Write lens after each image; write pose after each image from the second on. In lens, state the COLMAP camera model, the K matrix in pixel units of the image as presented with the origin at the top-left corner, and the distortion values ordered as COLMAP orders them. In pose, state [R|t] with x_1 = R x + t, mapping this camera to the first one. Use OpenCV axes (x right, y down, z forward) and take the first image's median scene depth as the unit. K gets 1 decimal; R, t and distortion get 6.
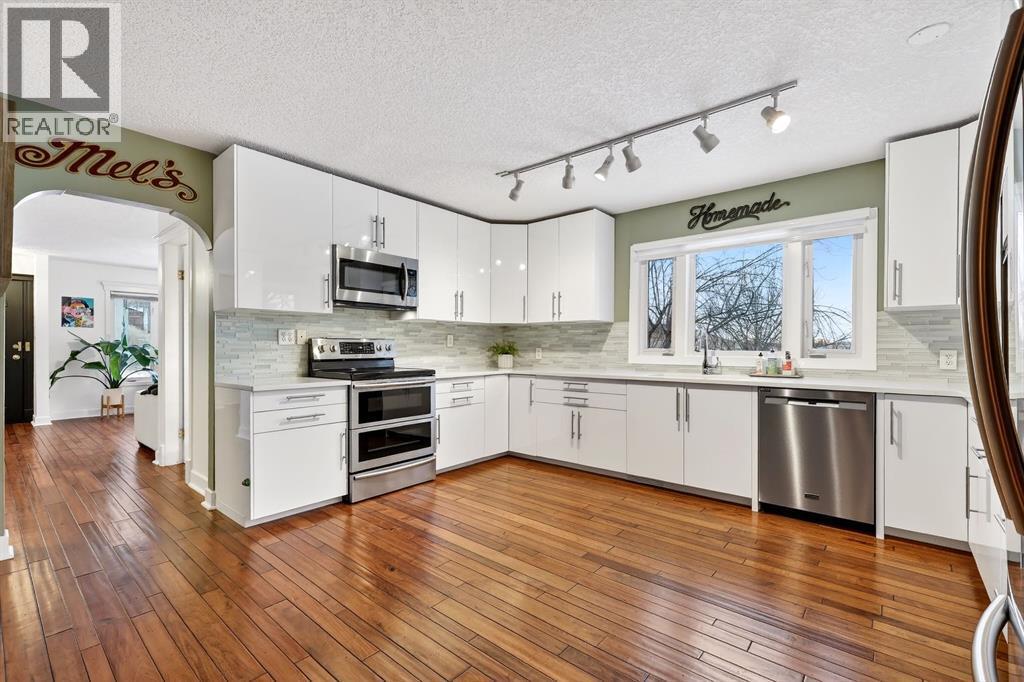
lens RADIAL K [[448.7, 0, 514.3], [0, 448.7, 345.3], [0, 0, 1]] dist [0.001054, -0.000007]
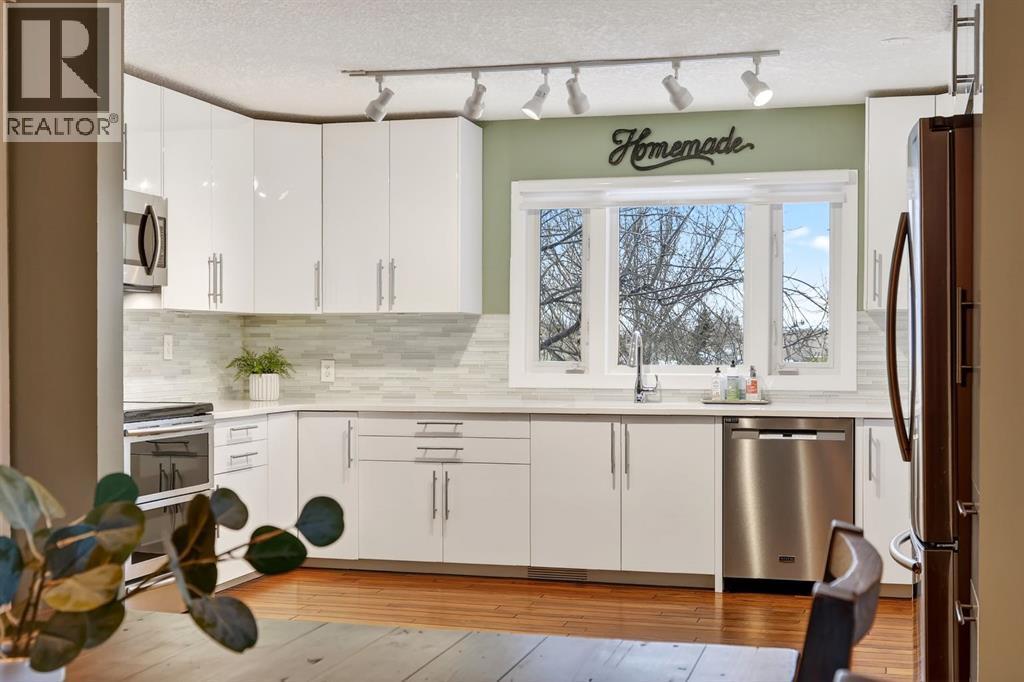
lens RADIAL K [[1353.1, 0, 536.3], [0, 1353.1, 342.0], [0, 0, 1]] dist [-0.015179, -0.015839]
pose [[0.904963, 0.000085, 0.425491, -0.529546], [-0.000908, 0.999998, 0.001731, -0.024183], [-0.425490, -0.001953, 0.904961, -0.677510]]
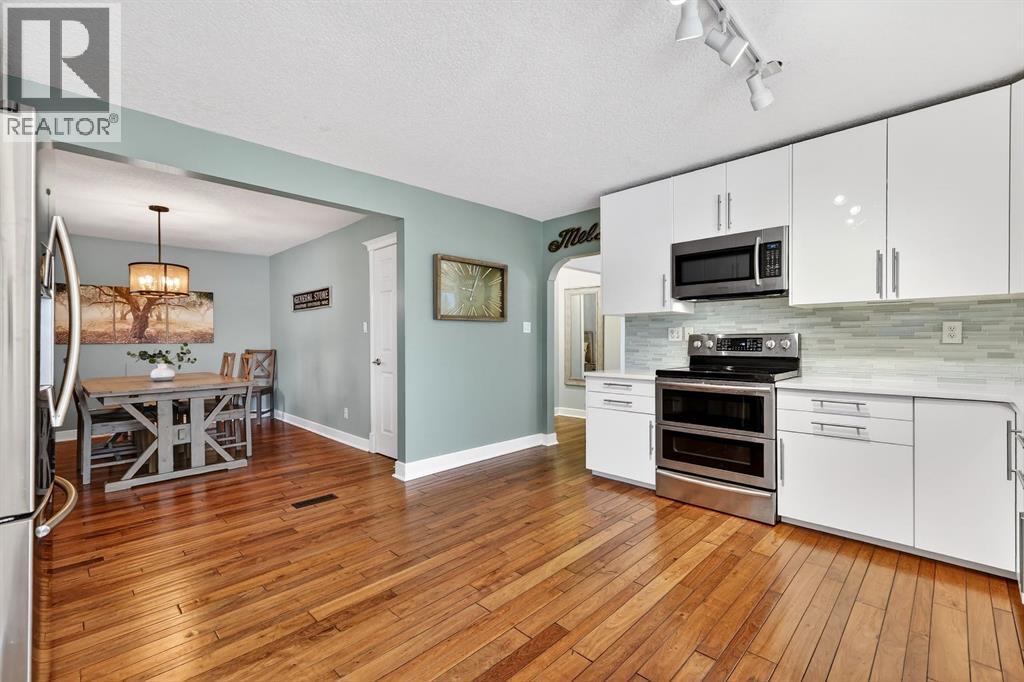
lens RADIAL K [[448.7, 0, 514.3], [0, 448.7, 345.3], [0, 0, 1]] dist [0.001054, -0.000007]
pose [[-0.079313, 0.009037, -0.996809, 0.591635], [0.008674, 0.999927, 0.008375, -0.004036], [0.996812, -0.007982, -0.079386, 0.647636]]
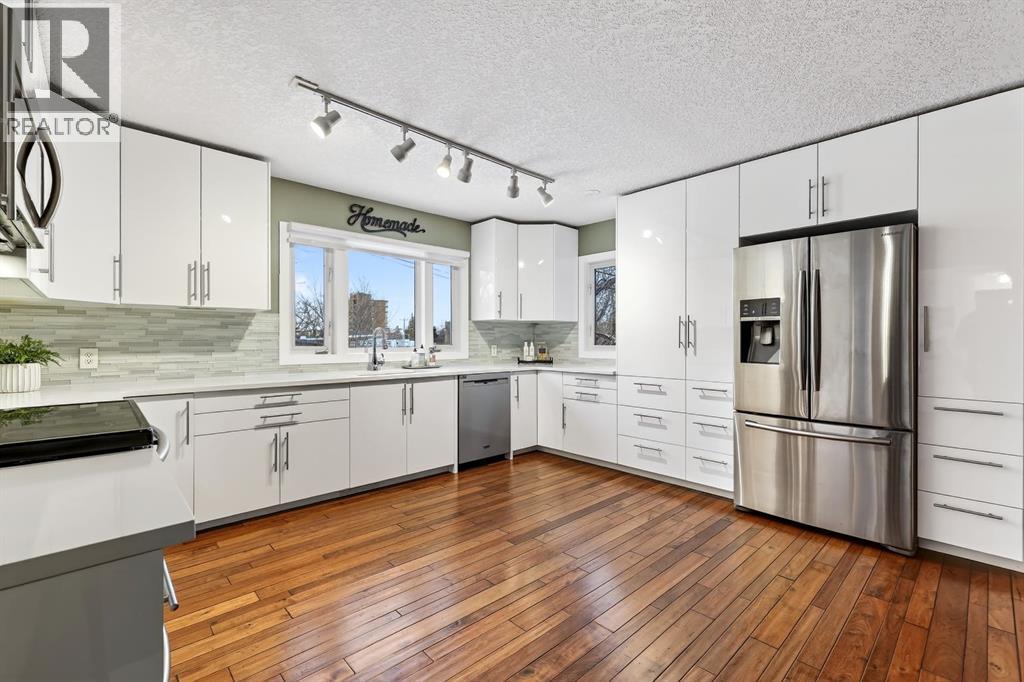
lens RADIAL K [[442.5, 0, 517.3], [0, 442.5, 336.6], [0, 0, 1]] dist [0.000490, 0.000102]
pose [[0.116016, 0.007315, 0.993220, -0.582451], [-0.003489, 0.999970, -0.006957, -0.008728], [-0.993241, -0.002658, 0.116038, 0.570039]]
